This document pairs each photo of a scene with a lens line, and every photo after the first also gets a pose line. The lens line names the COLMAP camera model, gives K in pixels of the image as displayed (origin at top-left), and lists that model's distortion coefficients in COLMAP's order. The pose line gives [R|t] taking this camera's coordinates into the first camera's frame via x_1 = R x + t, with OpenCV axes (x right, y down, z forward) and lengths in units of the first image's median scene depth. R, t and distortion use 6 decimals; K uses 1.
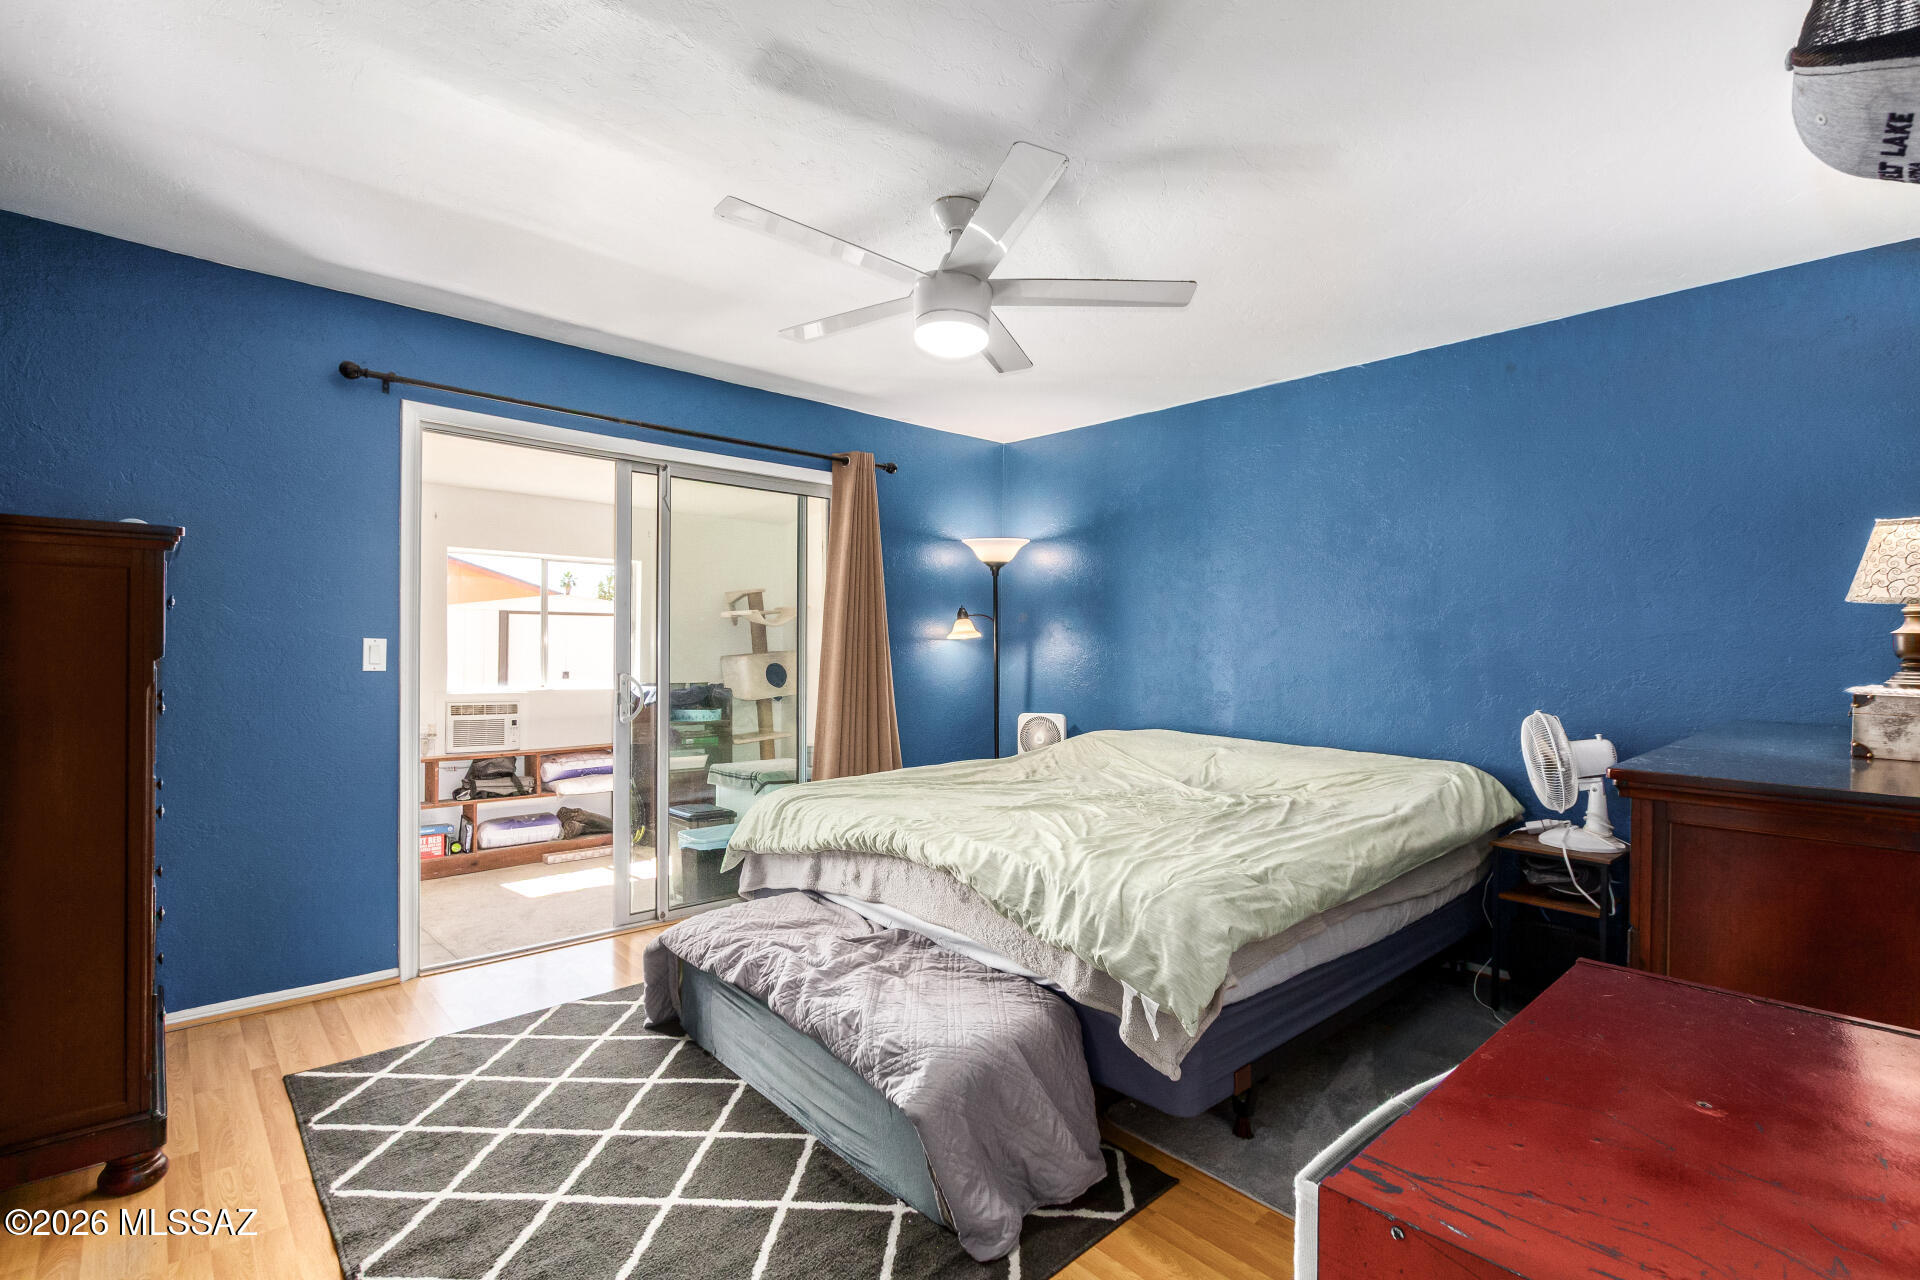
lens RADIAL K [[883.1, 0, 964.5], [0, 883.1, 653.4], [0, 0, 1]] dist [0.002251, -0.000034]
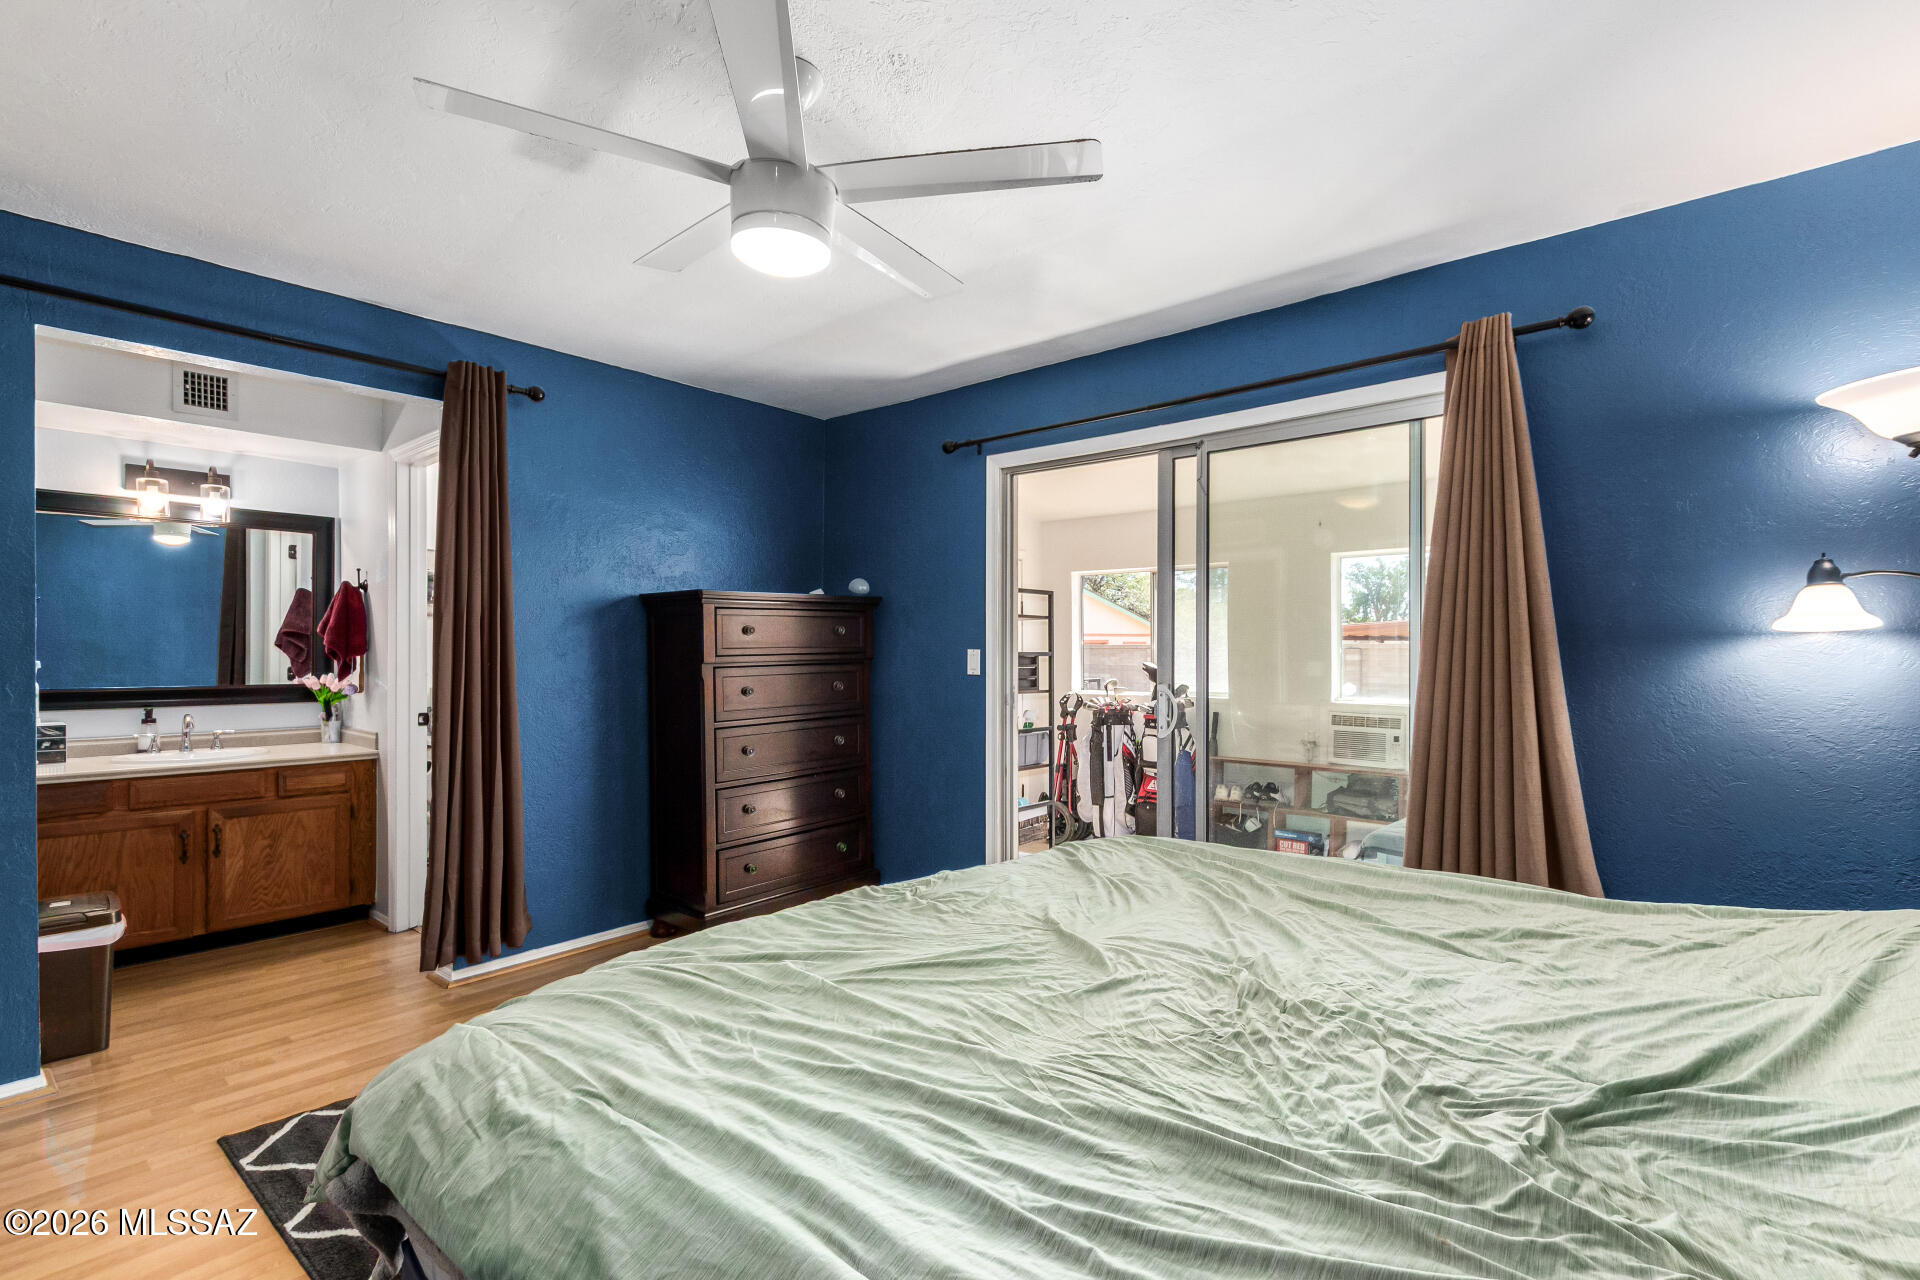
lens RADIAL K [[883.1, 0, 964.5], [0, 883.1, 653.4], [0, 0, 1]] dist [0.002251, -0.000034]
pose [[0.130581, -0.007063, -0.991413, 0.497711], [-0.001983, 0.999971, -0.007385, -0.001579], [0.991436, 0.002930, 0.130563, 0.689667]]
